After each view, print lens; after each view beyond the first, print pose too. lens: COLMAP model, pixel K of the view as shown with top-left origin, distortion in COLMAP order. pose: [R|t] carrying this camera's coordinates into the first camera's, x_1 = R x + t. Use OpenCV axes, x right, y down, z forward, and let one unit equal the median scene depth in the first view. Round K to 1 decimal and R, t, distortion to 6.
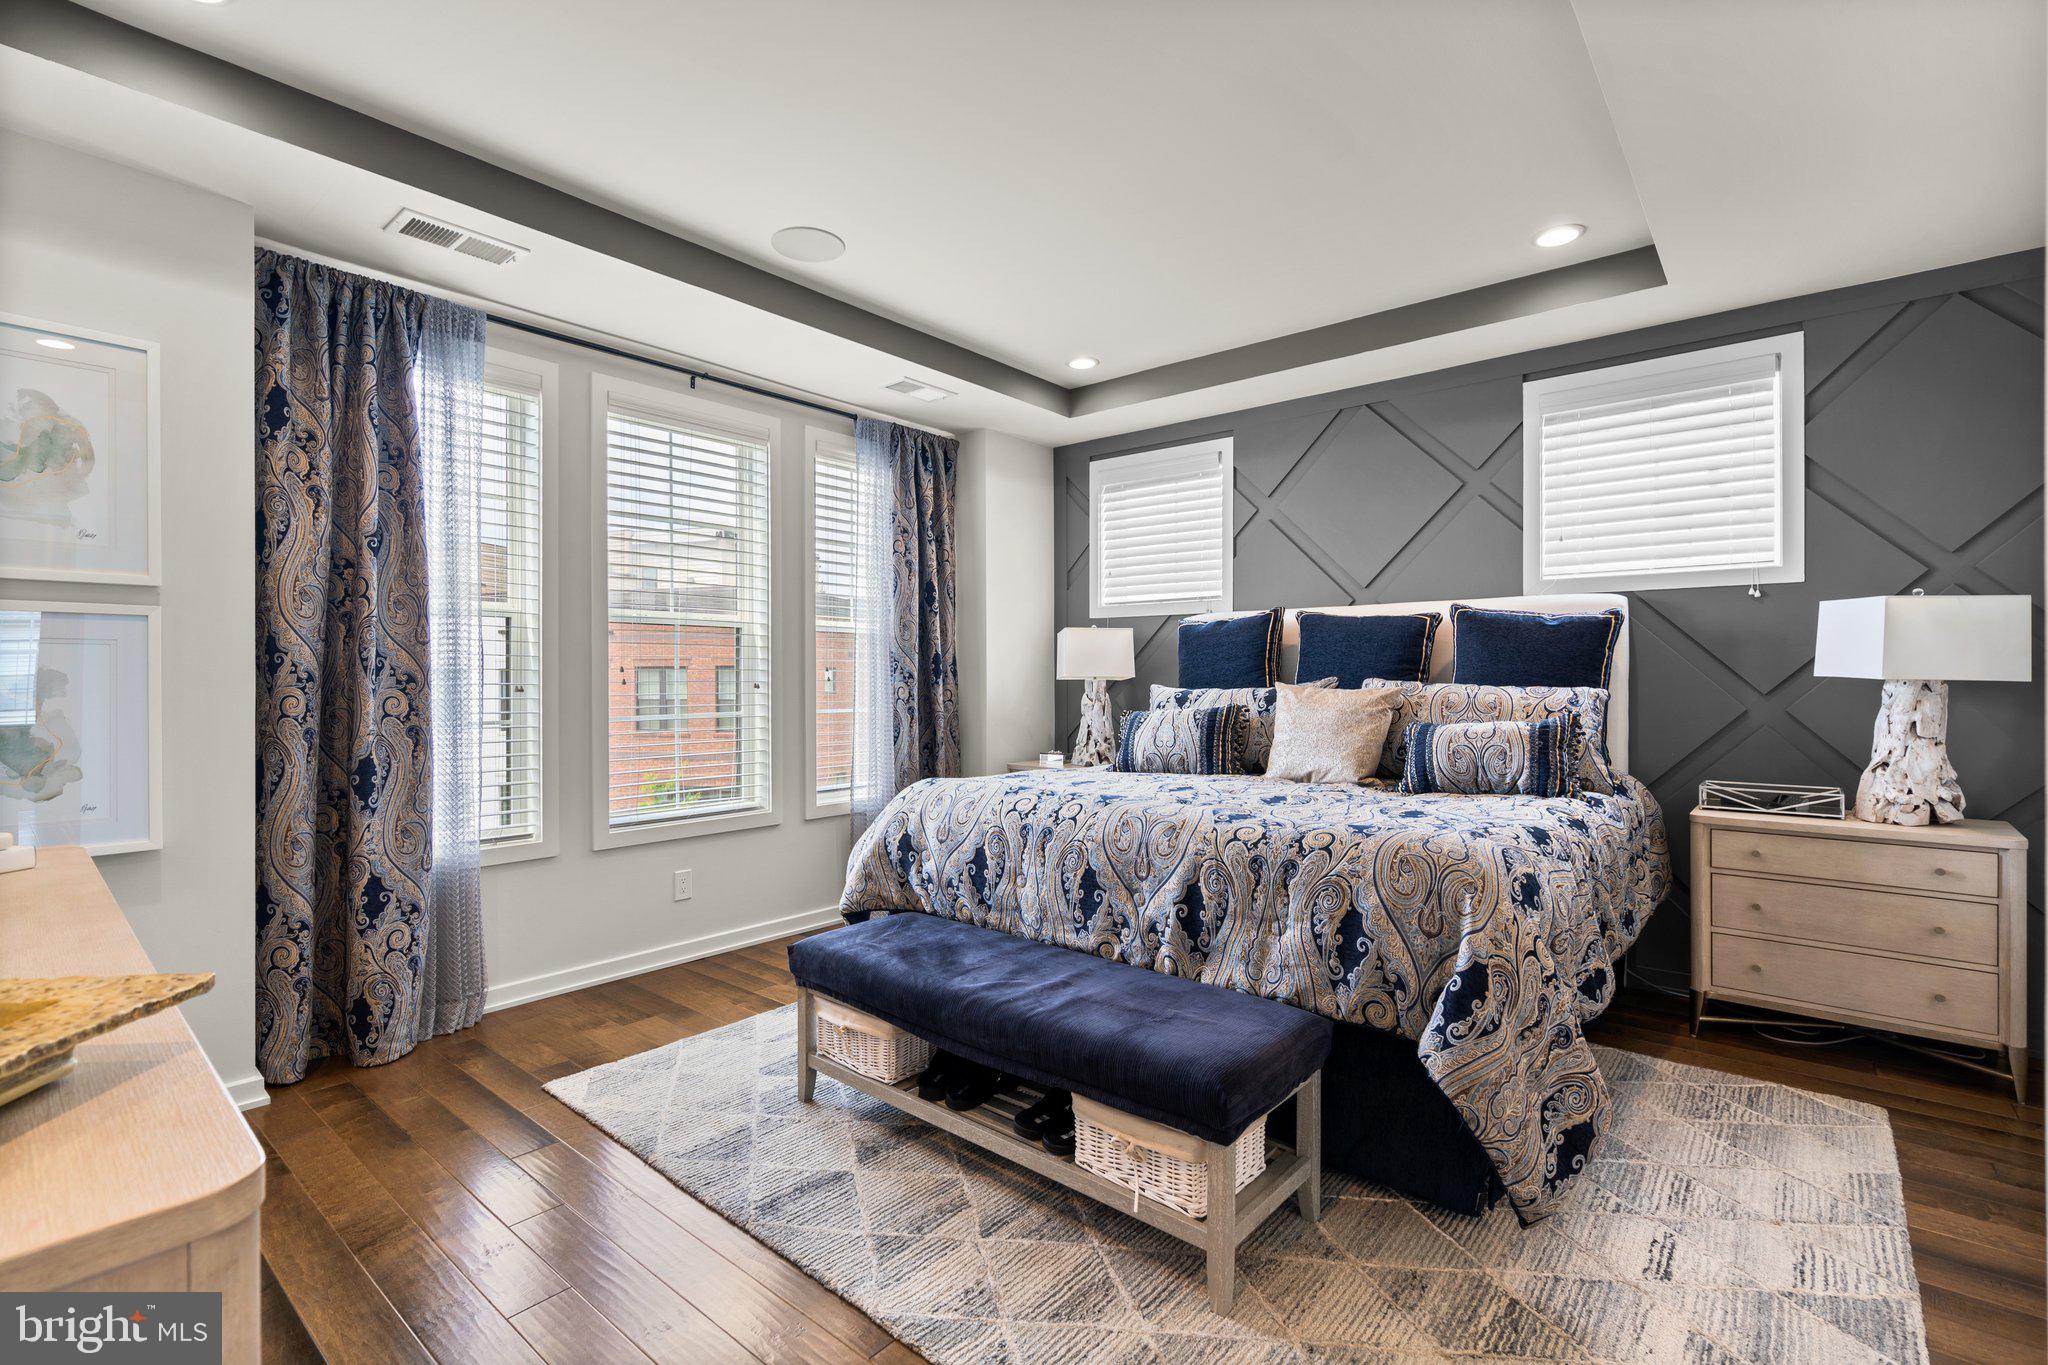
lens RADIAL K [[927.2, 0, 1019.3], [0, 927.2, 686.0], [0, 0, 1]] dist [-0.006088, 0.002068]
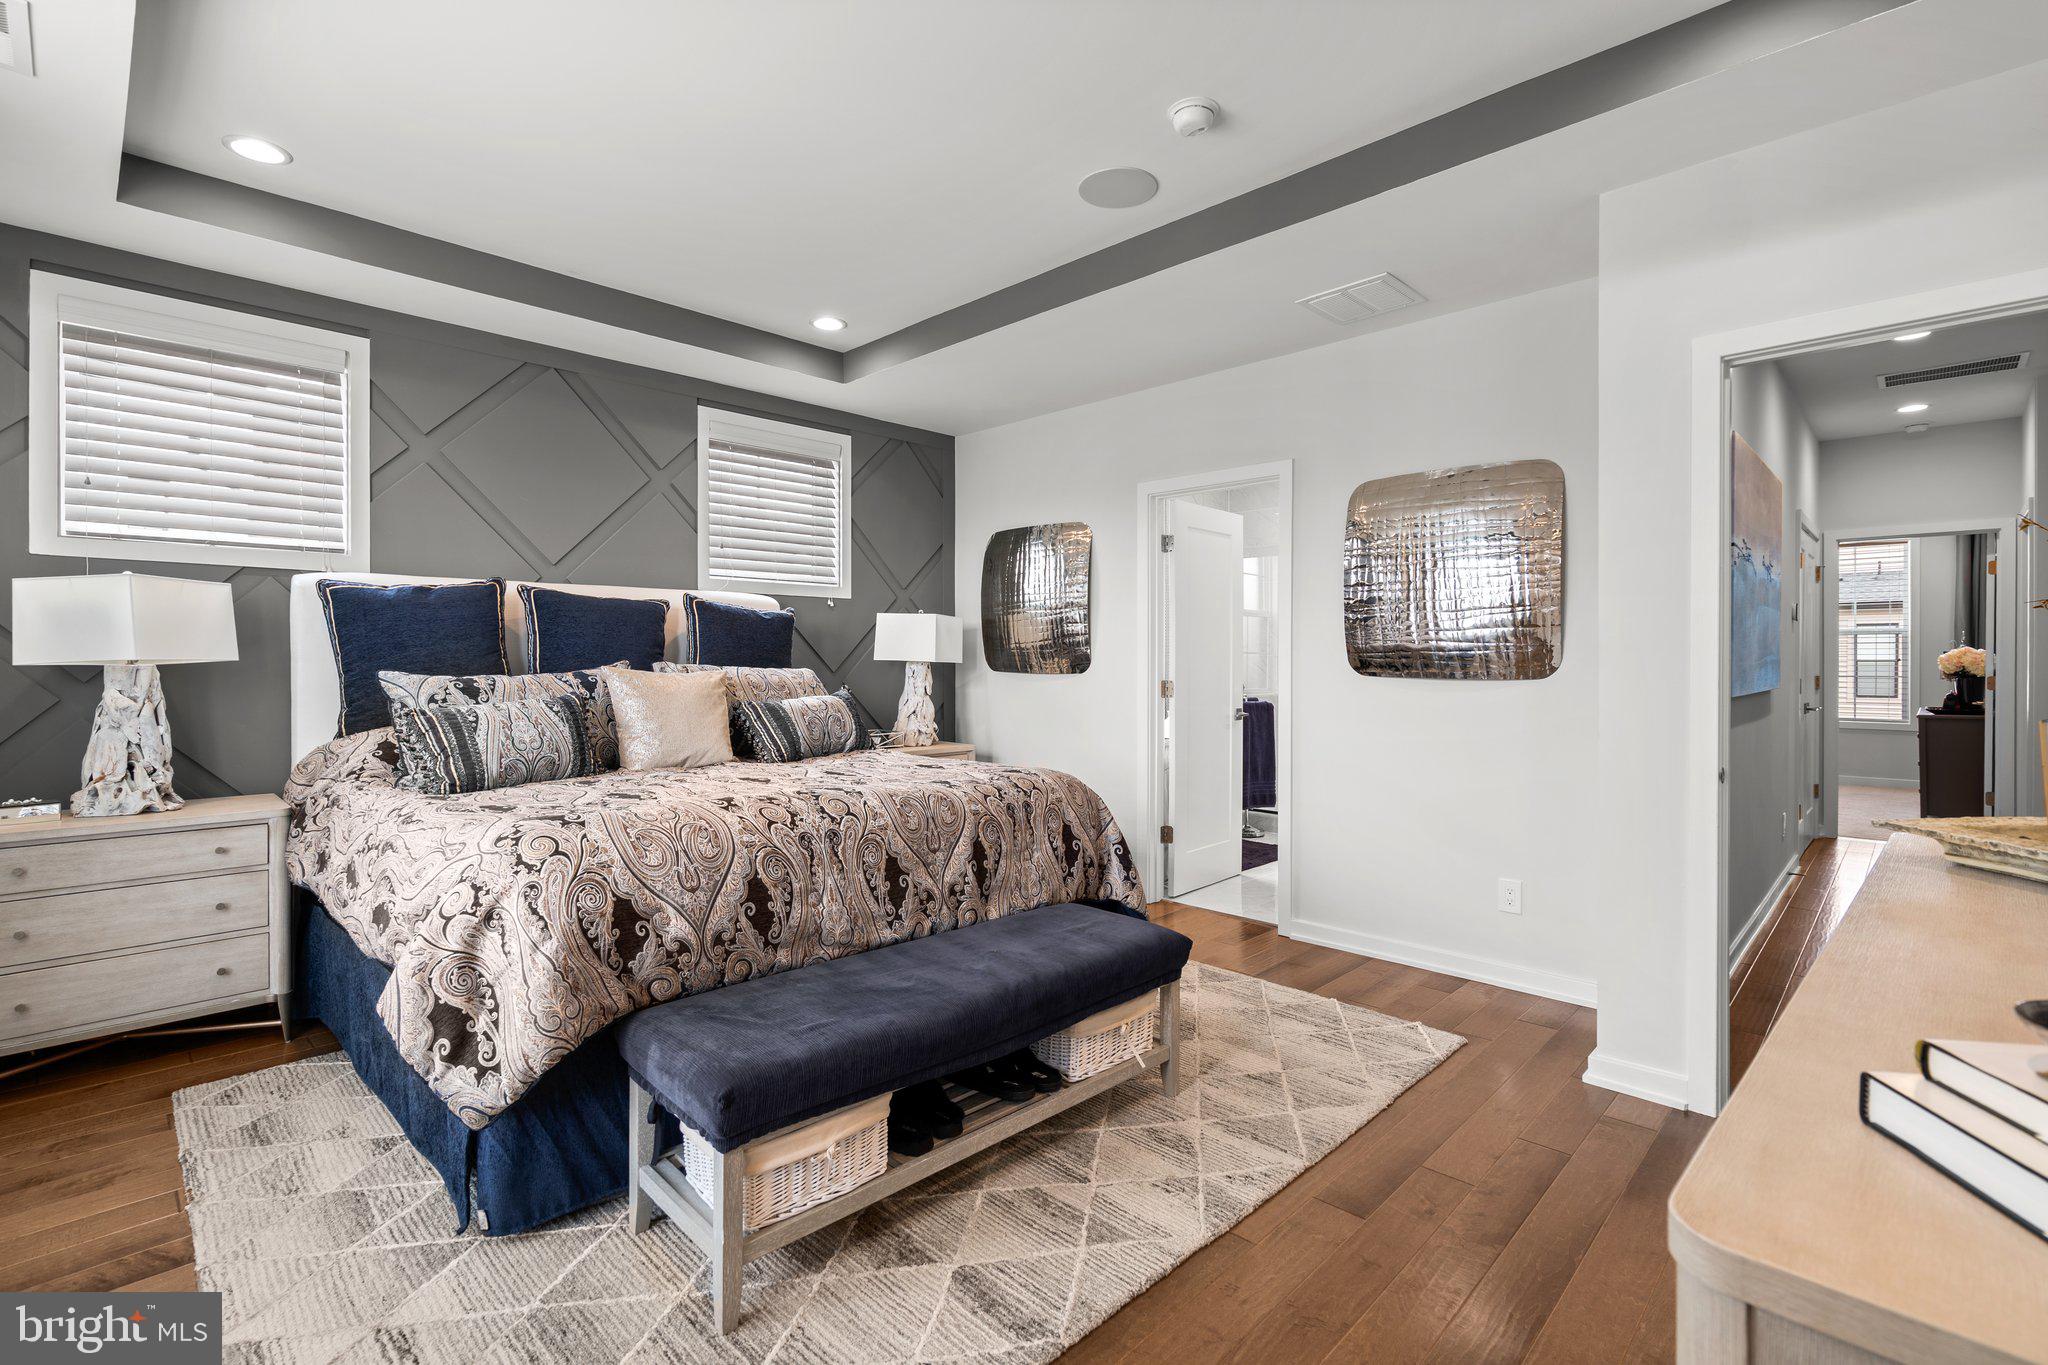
lens RADIAL K [[927.2, 0, 1018.6], [0, 927.2, 665.6], [0, 0, 1]] dist [-0.006088, 0.002068]
pose [[0.090092, -0.005496, 0.995918, -0.889069], [0.007294, 0.999962, 0.004859, -0.008892], [-0.995907, 0.006826, 0.090128, 0.780982]]
